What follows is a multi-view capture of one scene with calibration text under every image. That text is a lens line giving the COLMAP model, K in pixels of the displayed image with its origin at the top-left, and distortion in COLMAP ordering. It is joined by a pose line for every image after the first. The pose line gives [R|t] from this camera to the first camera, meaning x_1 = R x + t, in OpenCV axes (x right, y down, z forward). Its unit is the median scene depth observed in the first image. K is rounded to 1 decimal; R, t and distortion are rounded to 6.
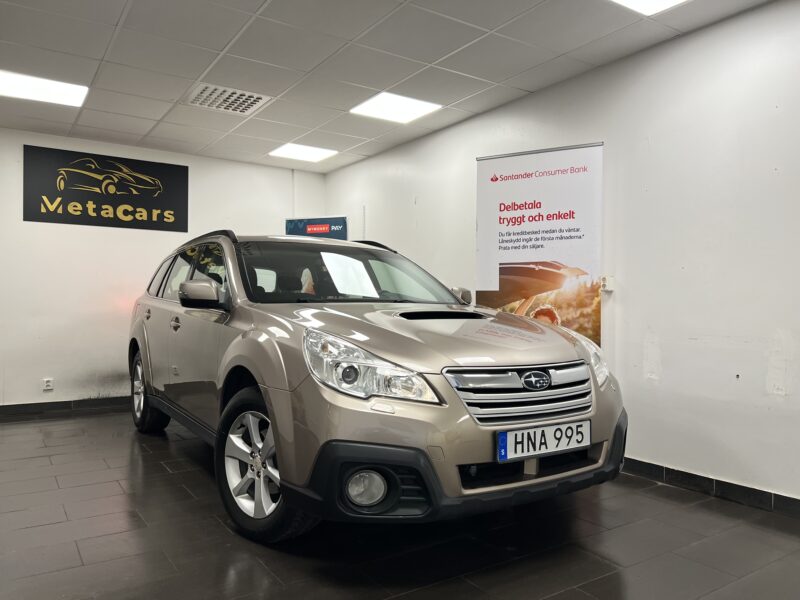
lens RADIAL K [[611.5, 0, 407.5], [0, 611.5, 300.7], [0, 0, 1]] dist [0.048892, -0.066822]
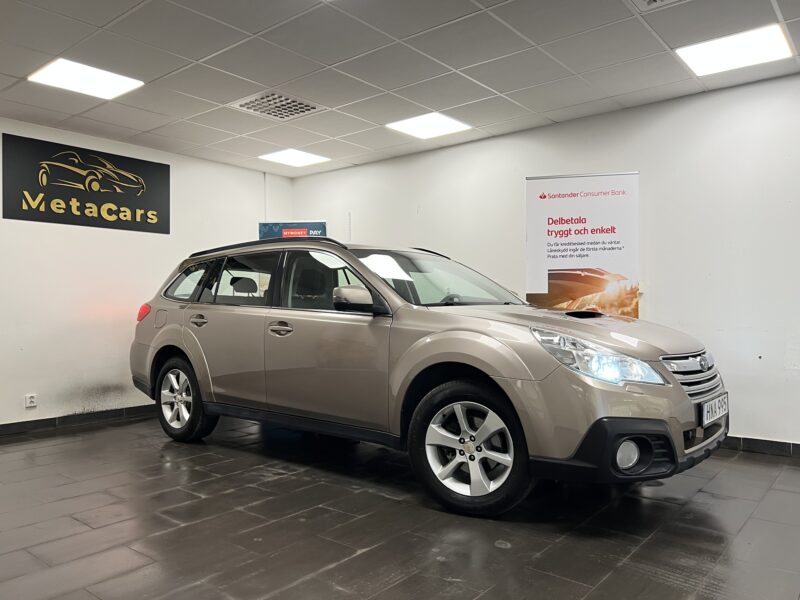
lens RADIAL K [[611.5, 0, 406.0], [0, 611.5, 300.6], [0, 0, 1]] dist [0.048892, -0.066822]
pose [[0.956669, -0.009098, 0.291037, -0.444137], [0.010684, 0.999935, -0.003859, -0.001293], [-0.290983, 0.006801, 0.956704, -0.026779]]
